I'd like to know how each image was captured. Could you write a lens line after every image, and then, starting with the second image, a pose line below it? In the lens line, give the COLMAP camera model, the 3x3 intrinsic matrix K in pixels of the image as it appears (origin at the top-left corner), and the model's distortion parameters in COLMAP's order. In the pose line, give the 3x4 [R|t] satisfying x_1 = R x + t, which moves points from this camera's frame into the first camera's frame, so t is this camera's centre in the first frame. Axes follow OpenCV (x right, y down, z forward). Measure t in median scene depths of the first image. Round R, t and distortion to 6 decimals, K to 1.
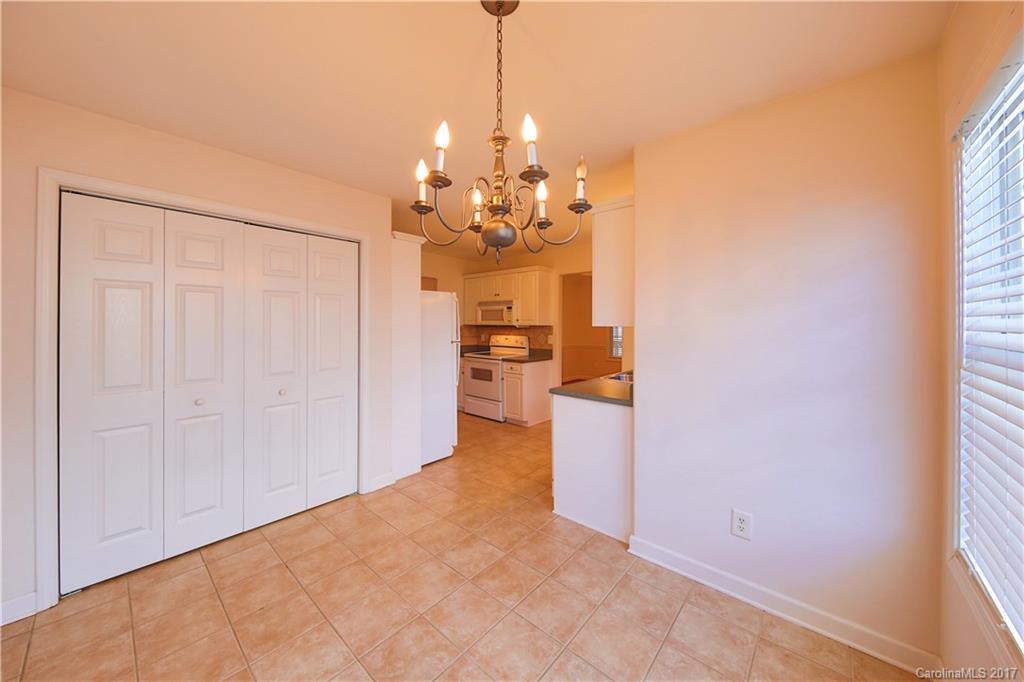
lens RADIAL K [[352.5, 0, 511.8], [0, 352.5, 320.9], [0, 0, 1]] dist [-0.000193, -0.002356]
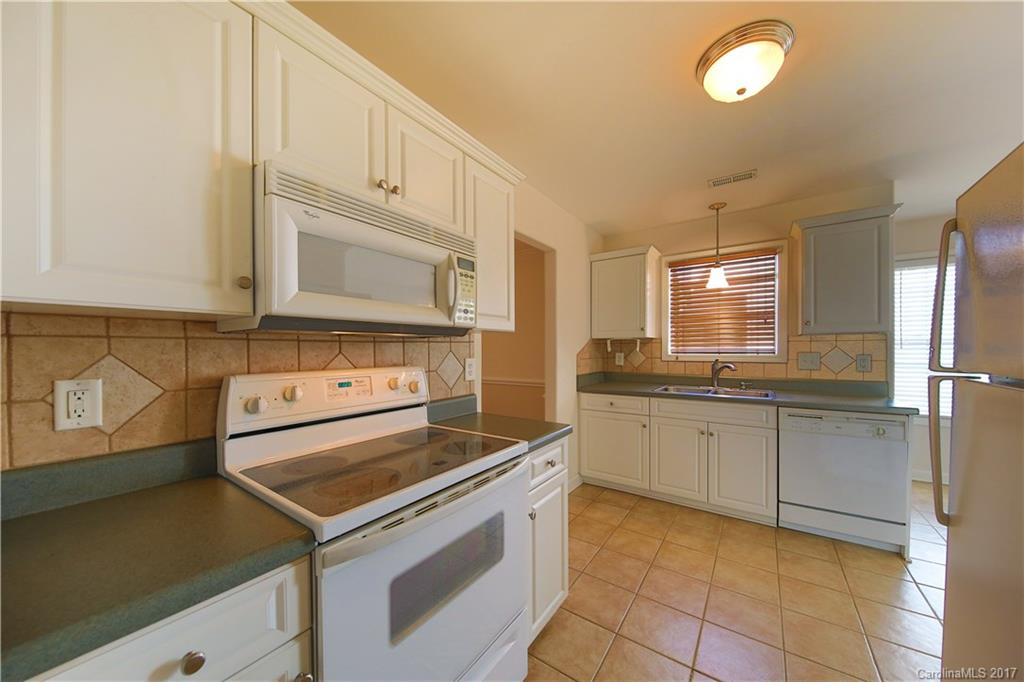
lens RADIAL K [[352.5, 0, 520.5], [0, 352.5, 348.2], [0, 0, 1]] dist [-0.000193, -0.002356]
pose [[-0.111516, -0.003223, 0.993757, -0.311948], [-0.004164, 0.999987, 0.002776, 0.030565], [-0.993754, -0.003828, -0.111528, 1.070571]]
